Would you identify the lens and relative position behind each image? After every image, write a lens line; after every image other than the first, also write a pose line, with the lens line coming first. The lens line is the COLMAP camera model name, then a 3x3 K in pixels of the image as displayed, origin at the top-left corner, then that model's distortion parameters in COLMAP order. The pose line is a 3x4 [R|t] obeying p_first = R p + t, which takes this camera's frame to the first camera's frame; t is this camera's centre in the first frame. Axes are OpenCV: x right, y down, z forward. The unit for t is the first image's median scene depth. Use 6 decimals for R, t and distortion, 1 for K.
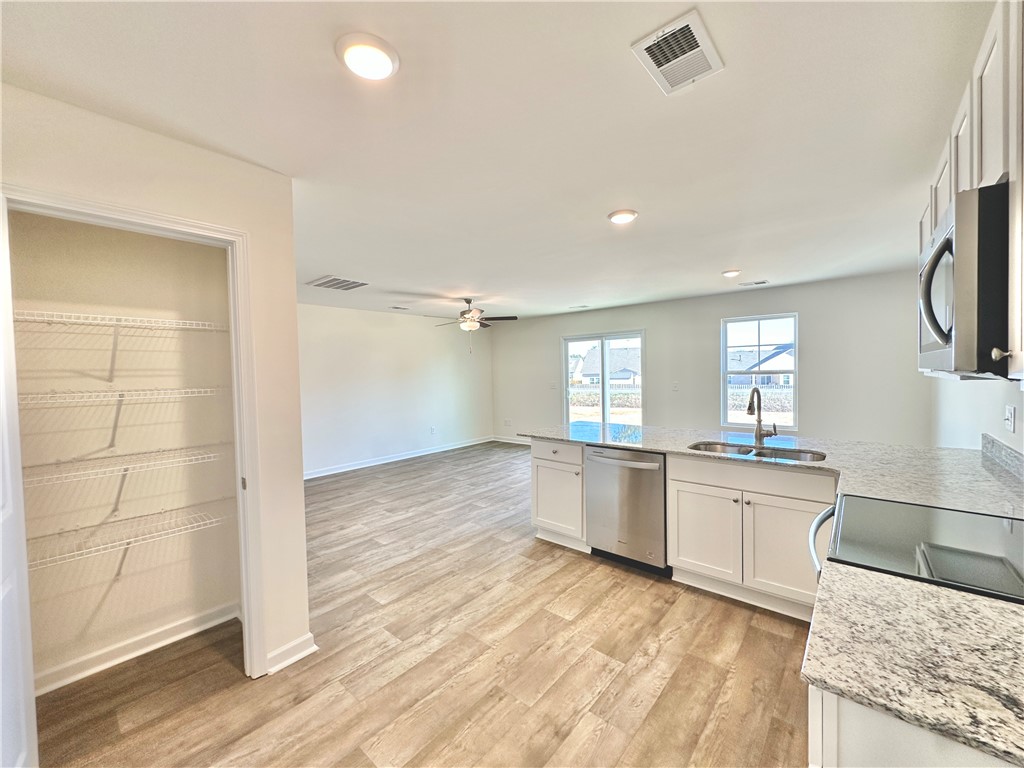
lens RADIAL K [[409.0, 0, 512.0], [0, 409.0, 384.0], [0, 0, 1]] dist [0.001602, -0.000017]
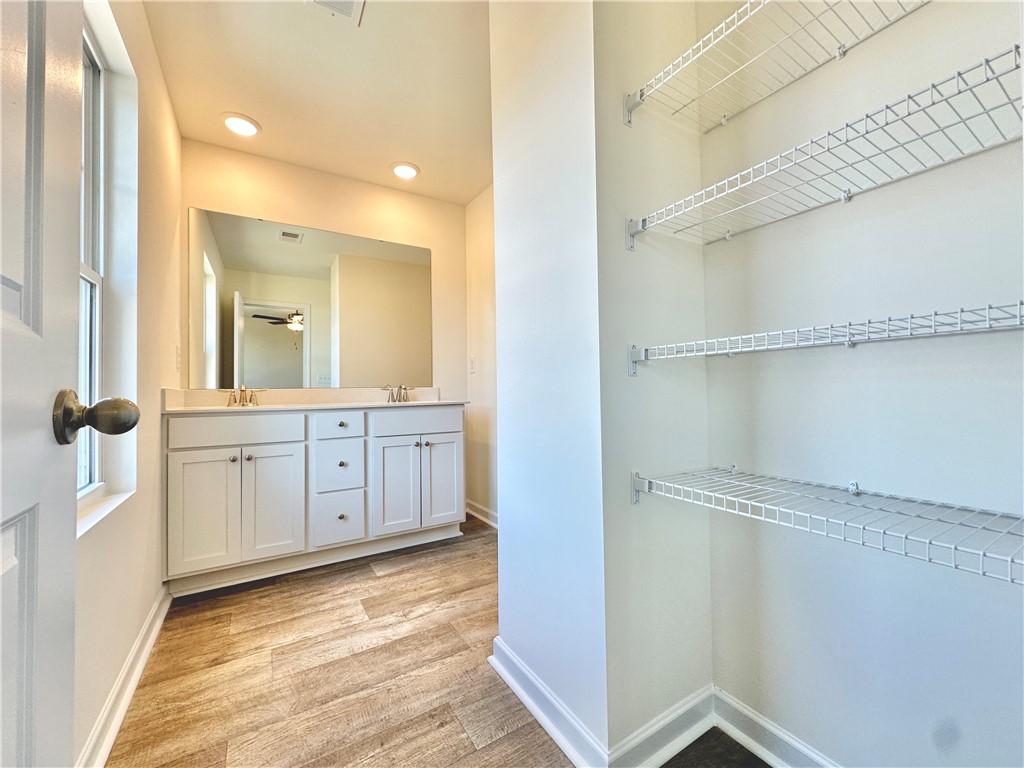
lens RADIAL K [[409.0, 0, 512.0], [0, 409.0, 384.0], [0, 0, 1]] dist [0.001602, -0.000017]
pose [[0.954743, 0.004729, -0.297393, 0.223700], [-0.017266, 0.999069, -0.039543, 0.215412], [0.296929, 0.042888, 0.953936, 0.330604]]
